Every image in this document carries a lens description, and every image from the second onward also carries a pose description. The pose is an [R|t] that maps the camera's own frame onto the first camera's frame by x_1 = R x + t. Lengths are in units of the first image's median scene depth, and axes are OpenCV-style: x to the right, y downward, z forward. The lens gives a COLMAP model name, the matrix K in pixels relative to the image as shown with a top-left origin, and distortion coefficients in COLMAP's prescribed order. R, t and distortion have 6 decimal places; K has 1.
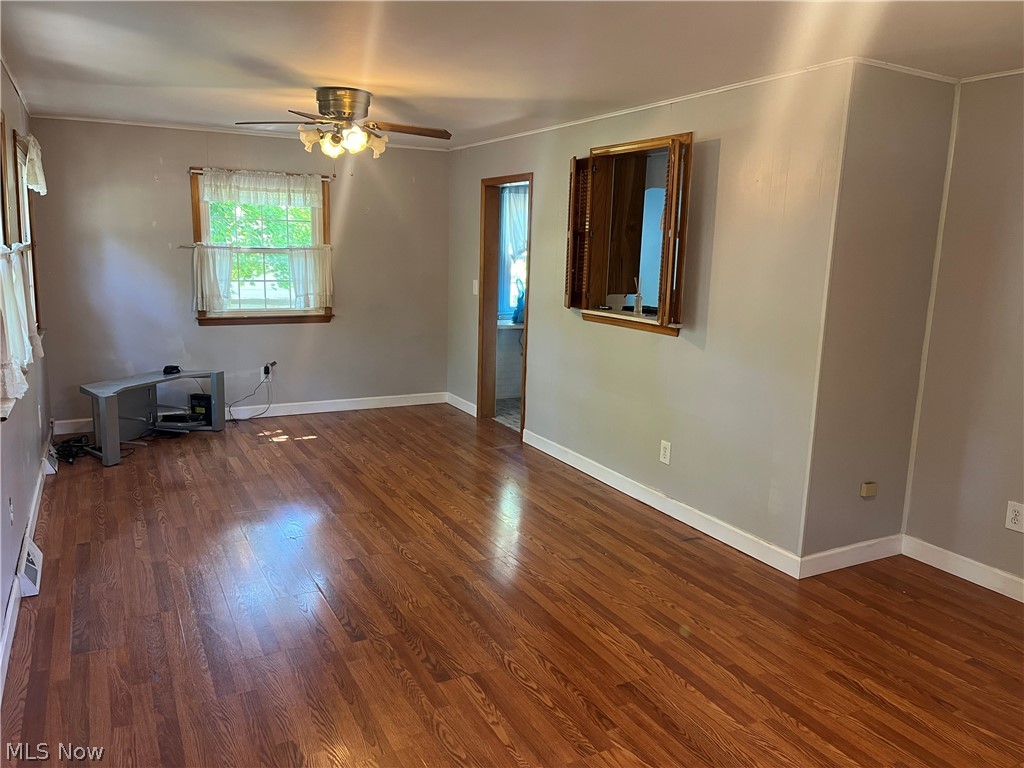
lens RADIAL K [[777.0, 0, 517.3], [0, 777.0, 381.8], [0, 0, 1]] dist [0.072220, -0.086170]
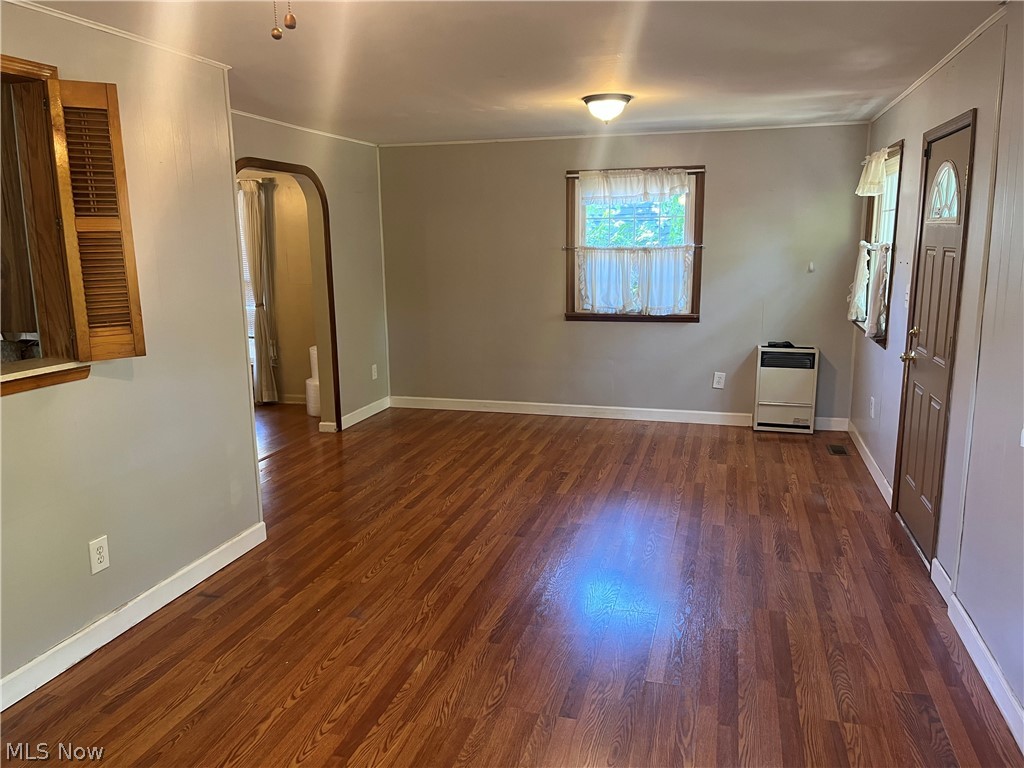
lens RADIAL K [[777.0, 0, 515.6], [0, 777.0, 384.3], [0, 0, 1]] dist [0.072220, -0.086170]
pose [[-0.726797, -0.147877, 0.670744, -0.616502], [0.110439, 0.938682, 0.326617, -0.280452], [-0.677915, 0.311461, -0.665900, 1.451946]]
